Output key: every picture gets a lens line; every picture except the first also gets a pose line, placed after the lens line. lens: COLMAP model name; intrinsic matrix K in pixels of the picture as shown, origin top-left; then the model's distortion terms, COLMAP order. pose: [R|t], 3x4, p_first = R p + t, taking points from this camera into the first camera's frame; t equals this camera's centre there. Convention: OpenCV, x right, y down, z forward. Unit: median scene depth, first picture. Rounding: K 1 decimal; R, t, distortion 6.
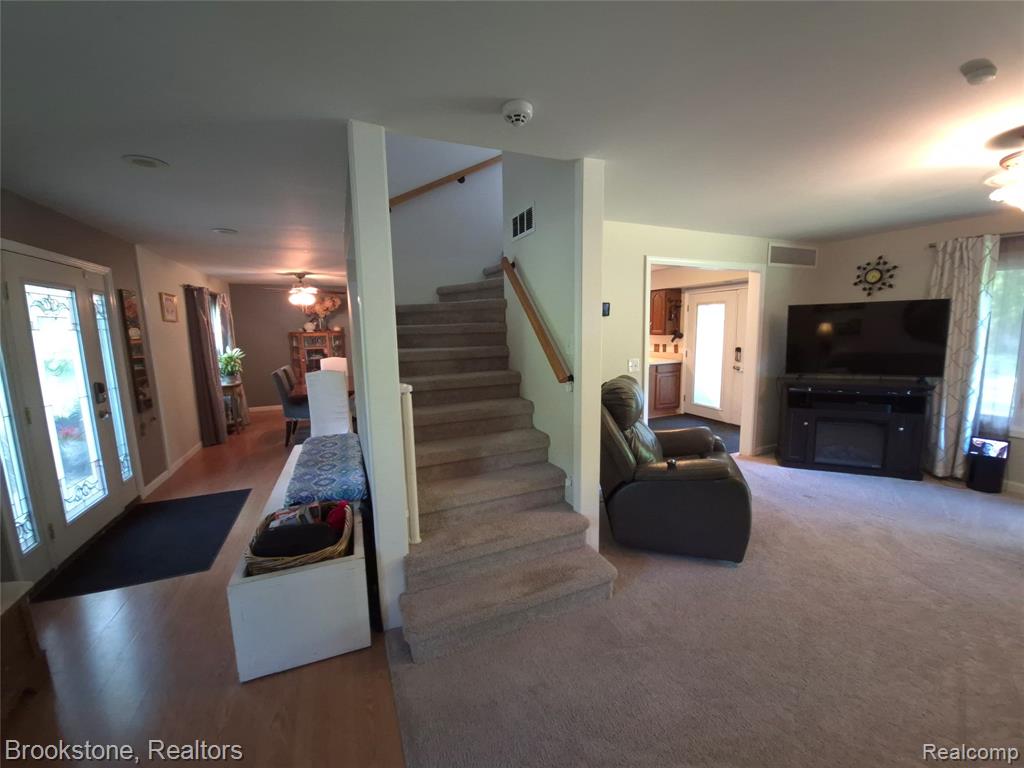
lens RADIAL K [[402.5, 0, 516.6], [0, 402.5, 381.0], [0, 0, 1]] dist [-0.001259, -0.011051]
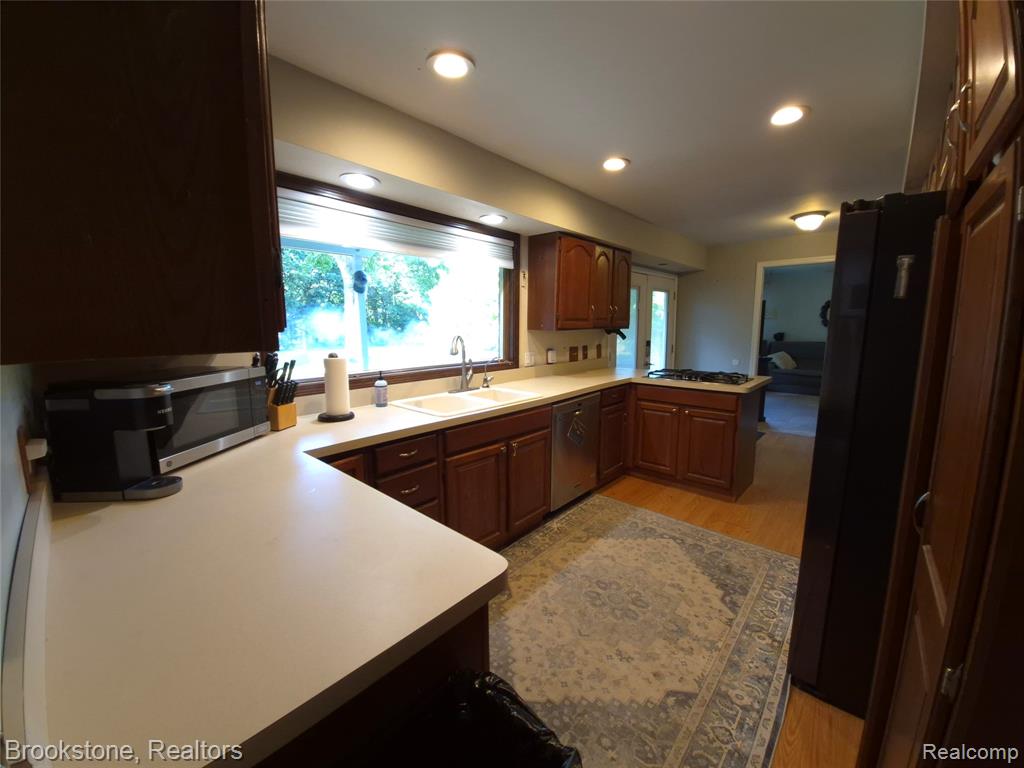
lens RADIAL K [[398.5, 0, 509.5], [0, 398.5, 381.0], [0, 0, 1]] dist [0.004442, -0.012266]
pose [[-0.409738, -0.104548, 0.906192, -0.206896], [0.133456, 0.975851, 0.172927, -0.299630], [-0.902388, 0.191791, -0.385890, 2.568140]]
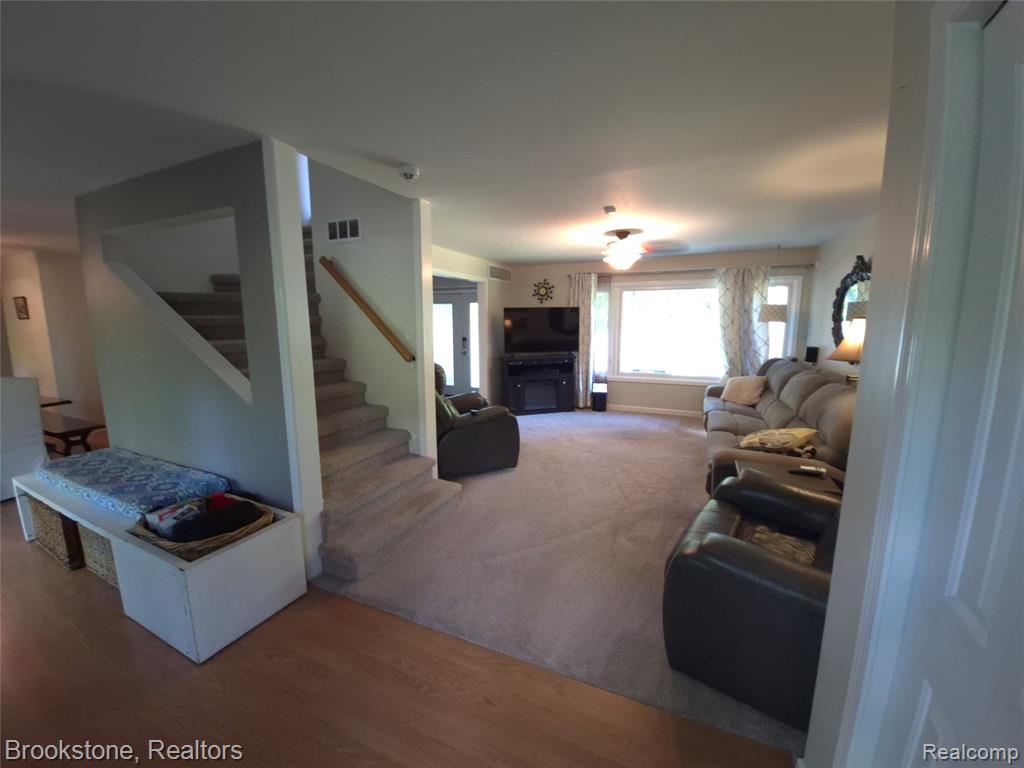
lens RADIAL K [[402.5, 0, 516.6], [0, 402.5, 381.0], [0, 0, 1]] dist [-0.001259, -0.011051]
pose [[0.740563, -0.084832, 0.666611, -0.339149], [0.076619, 0.996190, 0.041655, 0.026052], [-0.667605, 0.020227, 0.744241, -0.151960]]
